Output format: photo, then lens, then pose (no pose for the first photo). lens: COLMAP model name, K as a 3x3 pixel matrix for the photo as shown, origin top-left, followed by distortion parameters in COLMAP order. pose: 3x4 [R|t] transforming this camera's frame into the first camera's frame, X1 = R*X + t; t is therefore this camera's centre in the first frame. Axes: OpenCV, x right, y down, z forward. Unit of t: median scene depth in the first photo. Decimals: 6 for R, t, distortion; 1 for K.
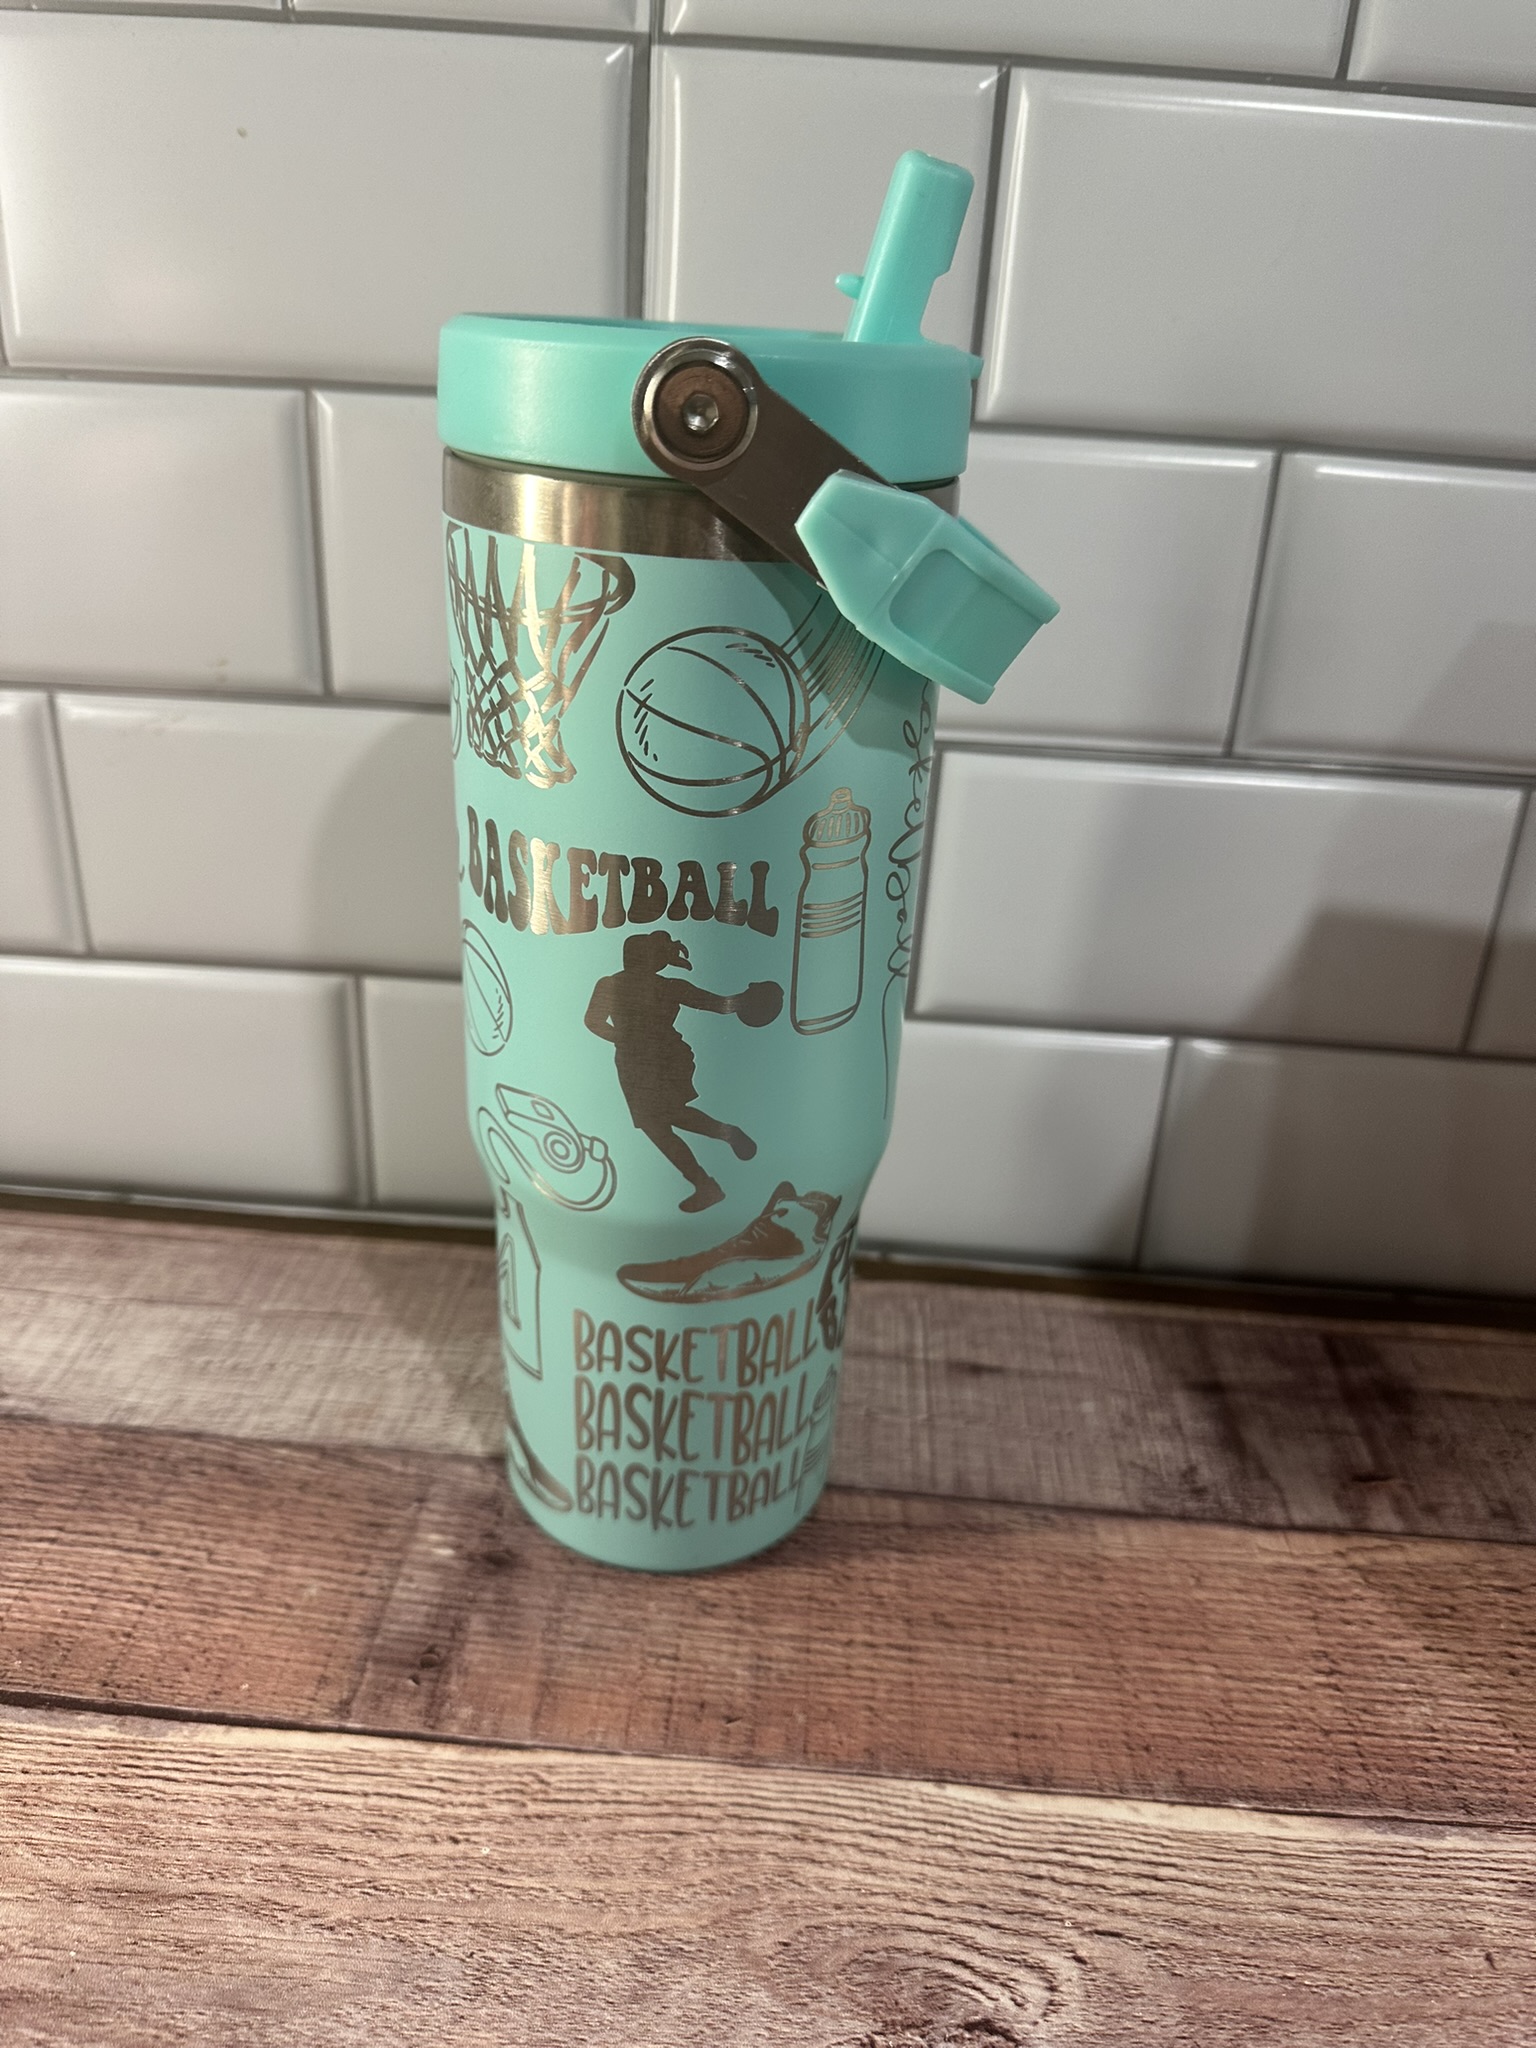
lens RADIAL K [[1628.2, 0, 733.4], [0, 1628.2, 999.6], [0, 0, 1]] dist [-0.049350, 0.018876]
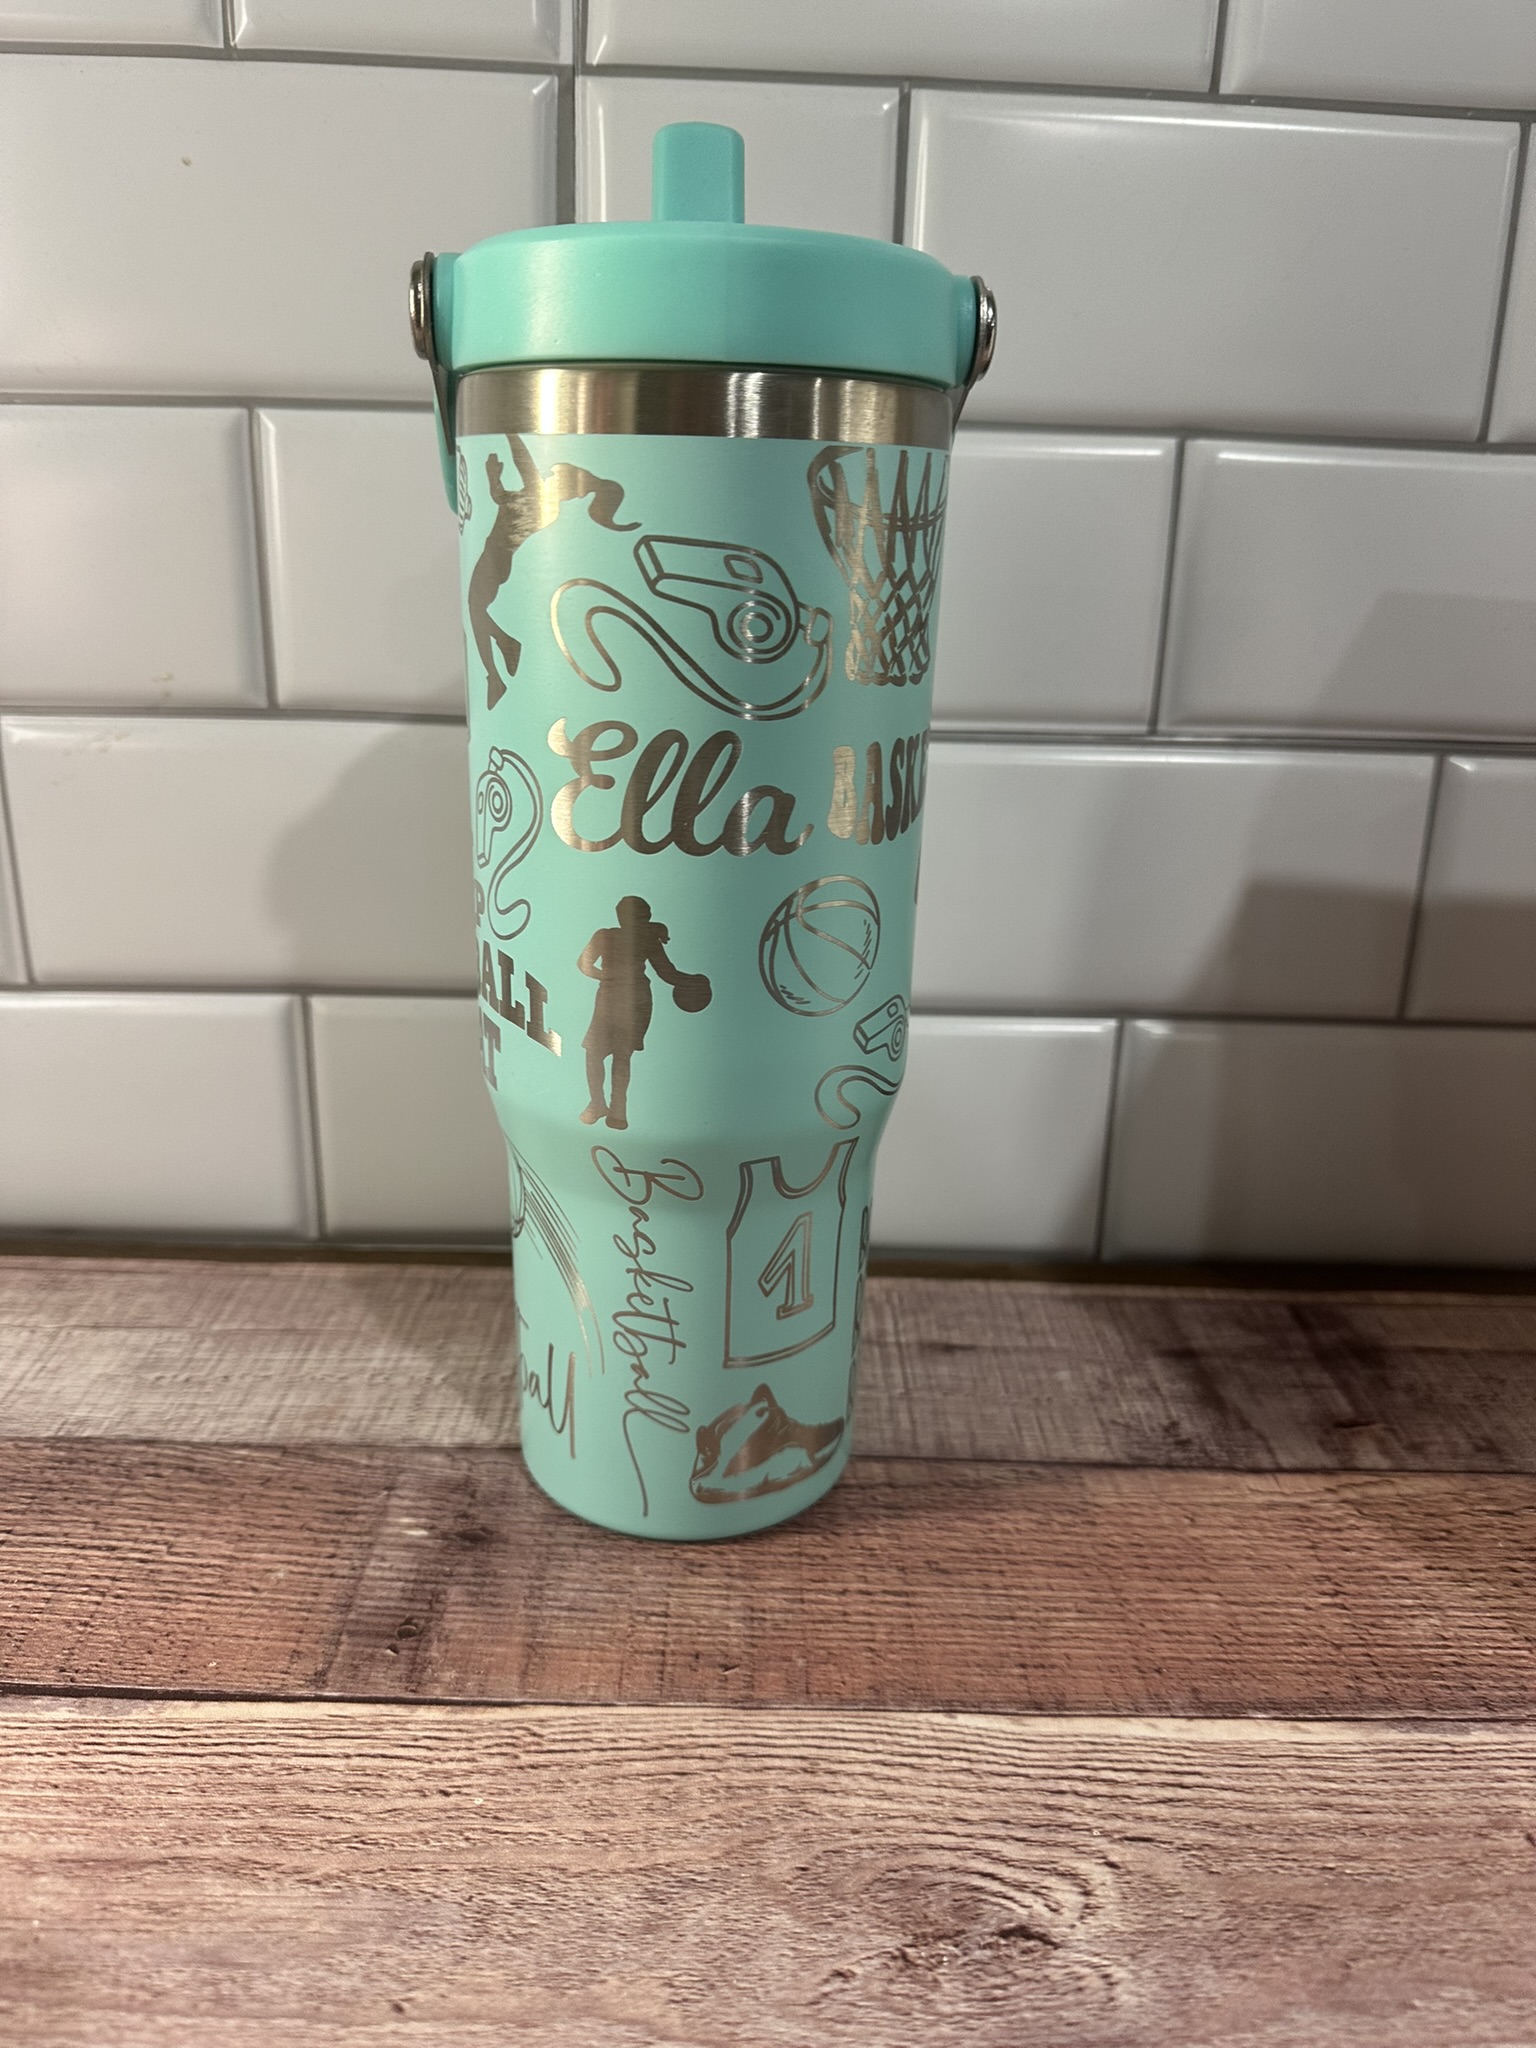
lens RADIAL K [[1628.2, 0, 724.8], [0, 1628.2, 1033.4], [0, 0, 1]] dist [-0.049350, 0.018876]
pose [[0.997807, -0.041785, 0.051328, -0.036655], [0.047160, 0.992988, -0.108402, 0.176115], [-0.046438, 0.110585, 0.992781, 0.006577]]
